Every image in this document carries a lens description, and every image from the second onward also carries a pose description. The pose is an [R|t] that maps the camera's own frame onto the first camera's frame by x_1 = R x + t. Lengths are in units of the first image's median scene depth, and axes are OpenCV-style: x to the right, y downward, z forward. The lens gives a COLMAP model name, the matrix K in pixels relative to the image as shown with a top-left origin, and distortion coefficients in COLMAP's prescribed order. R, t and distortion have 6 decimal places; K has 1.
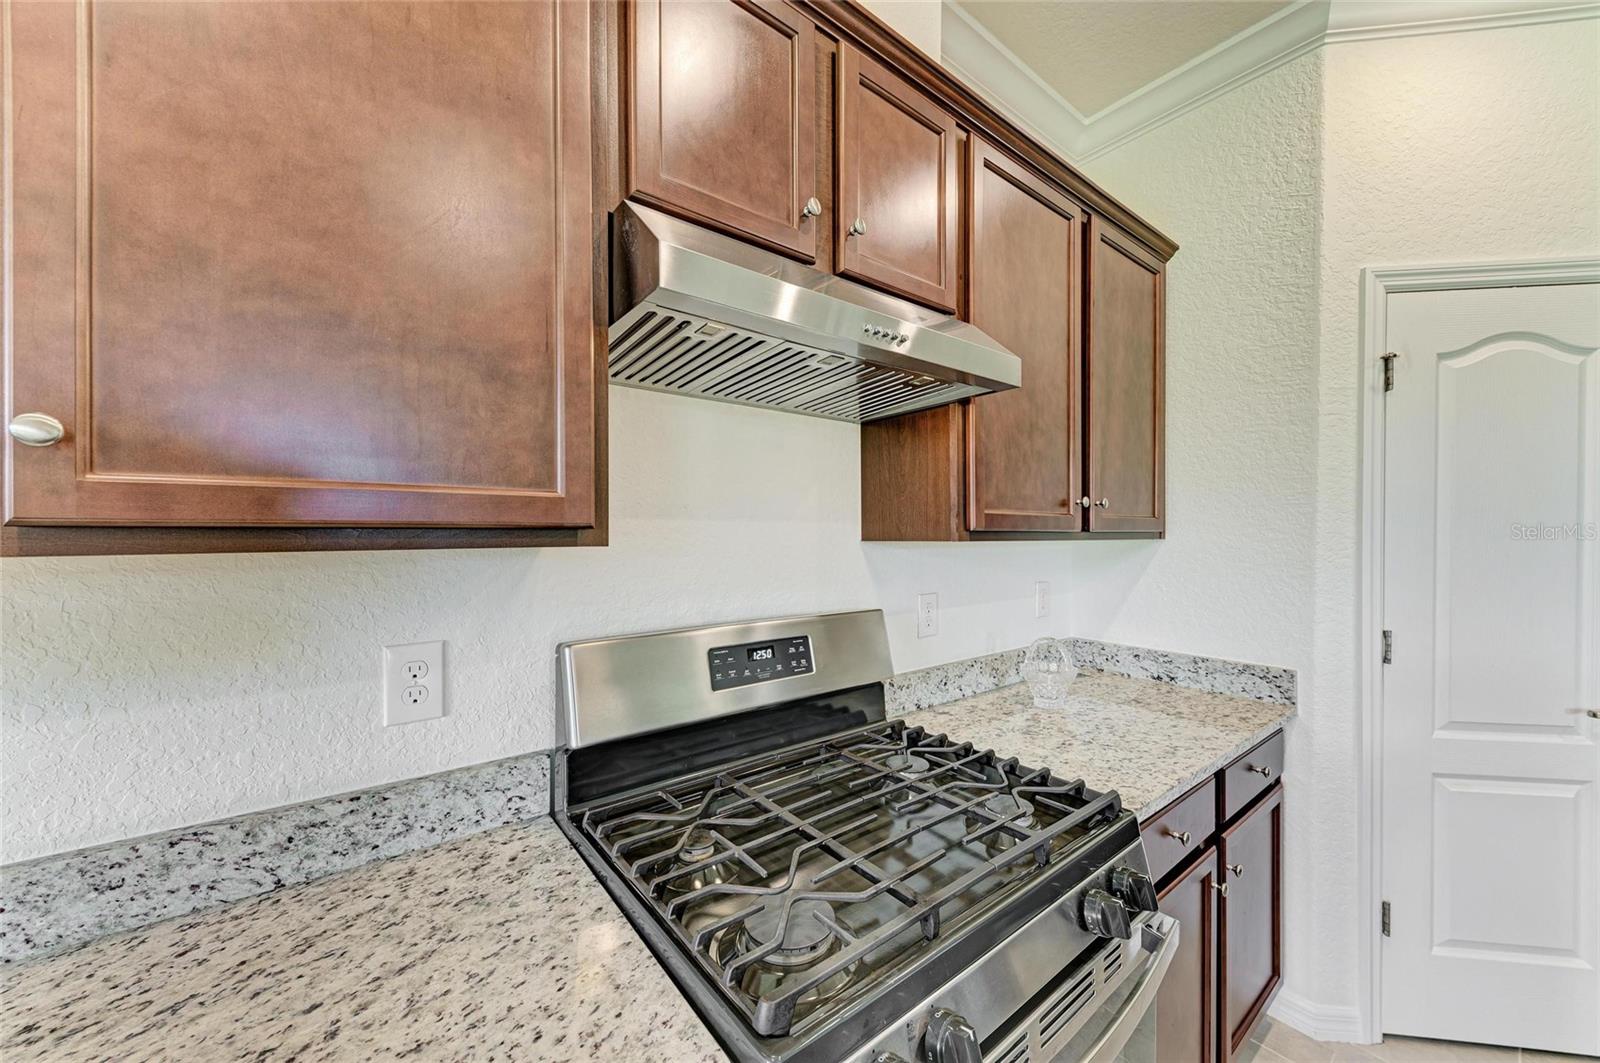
lens RADIAL K [[589.5, 0, 796.6], [0, 589.5, 535.5], [0, 0, 1]] dist [0.010746, -0.001863]
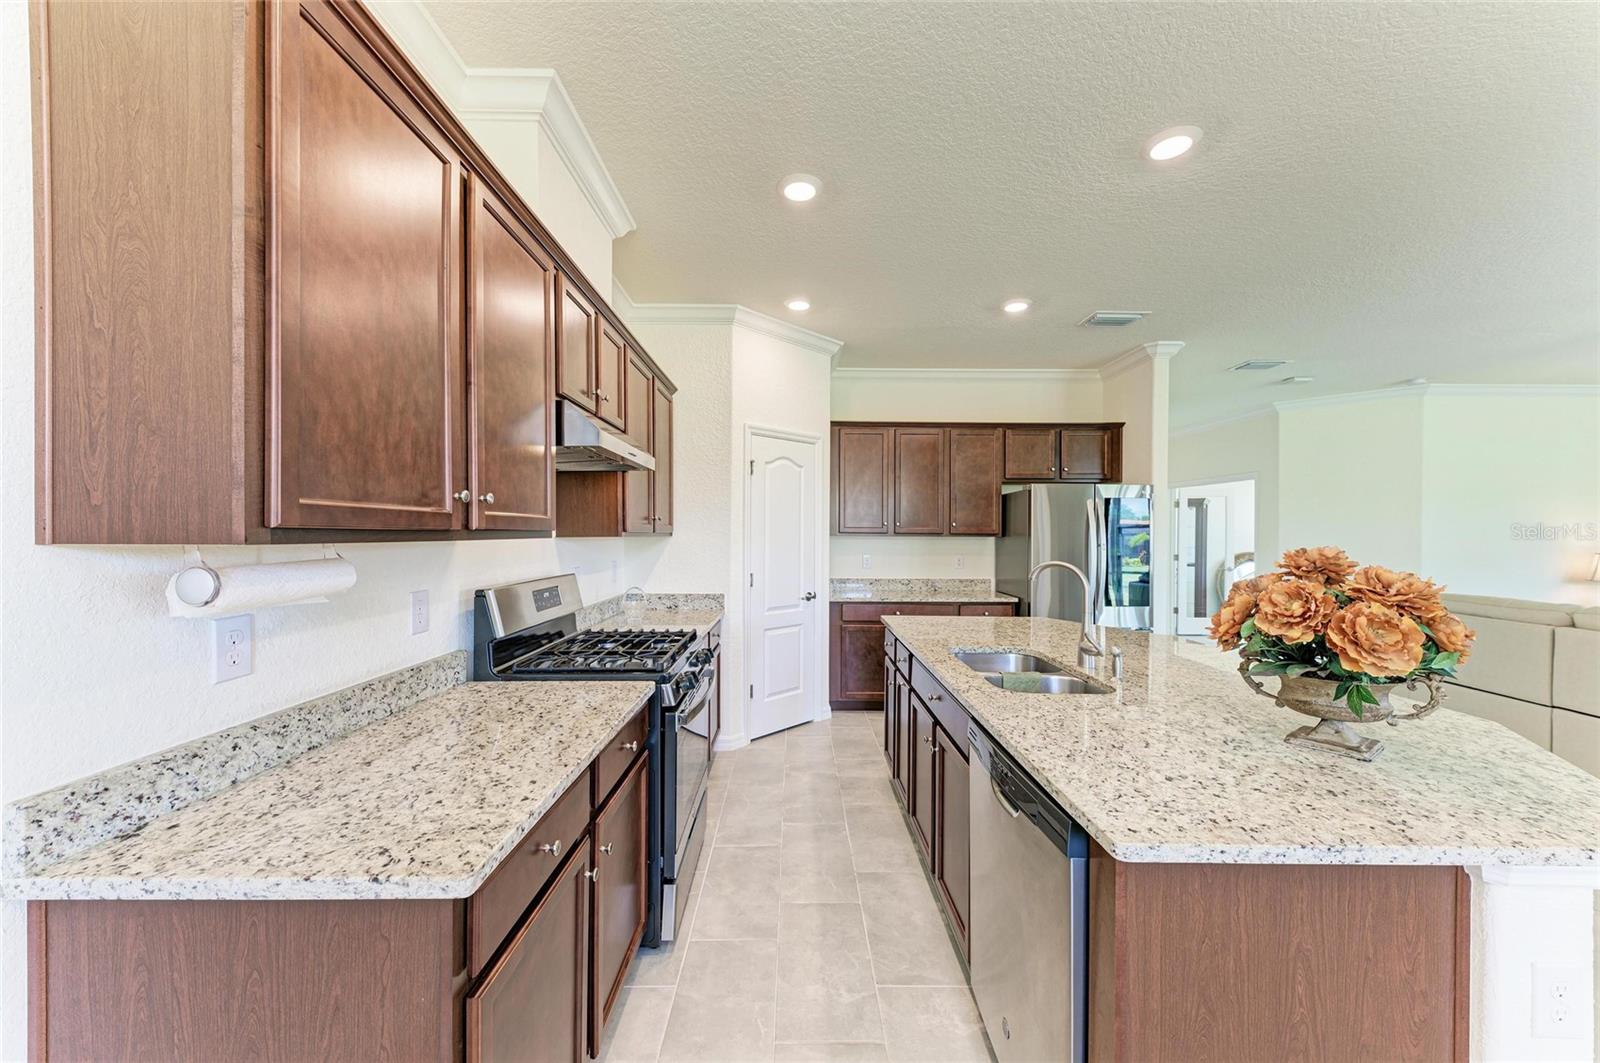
lens RADIAL K [[589.5, 0, 796.6], [0, 589.5, 534.7], [0, 0, 1]] dist [0.010746, -0.001863]
pose [[0.614946, -0.000679, 0.788569, -0.809862], [0.001067, 0.999999, 0.000028, 0.001764], [-0.788568, 0.000824, 0.614947, -0.638428]]
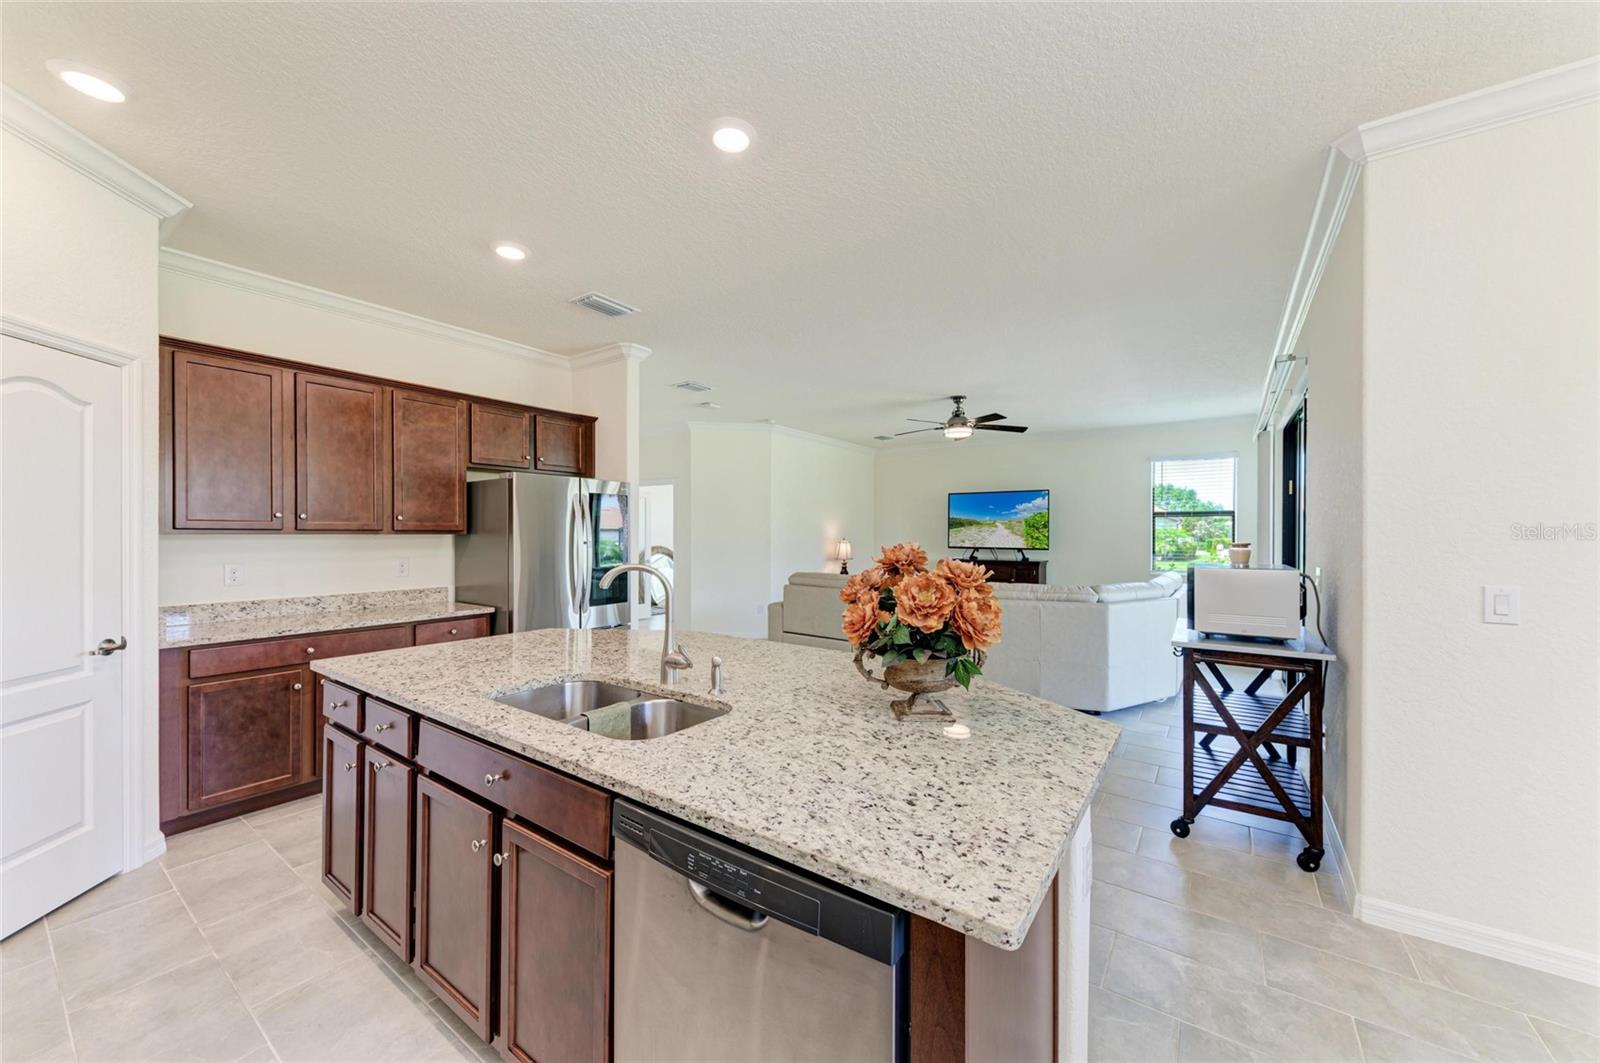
lens RADIAL K [[589.5, 0, 803.2], [0, 589.5, 533.4], [0, 0, 1]] dist [0.010746, -0.001863]
pose [[-0.285954, -0.004944, 0.958231, -0.541531], [0.001829, 0.999982, 0.005705, -0.001157], [-0.958242, 0.003384, -0.285940, -0.241475]]
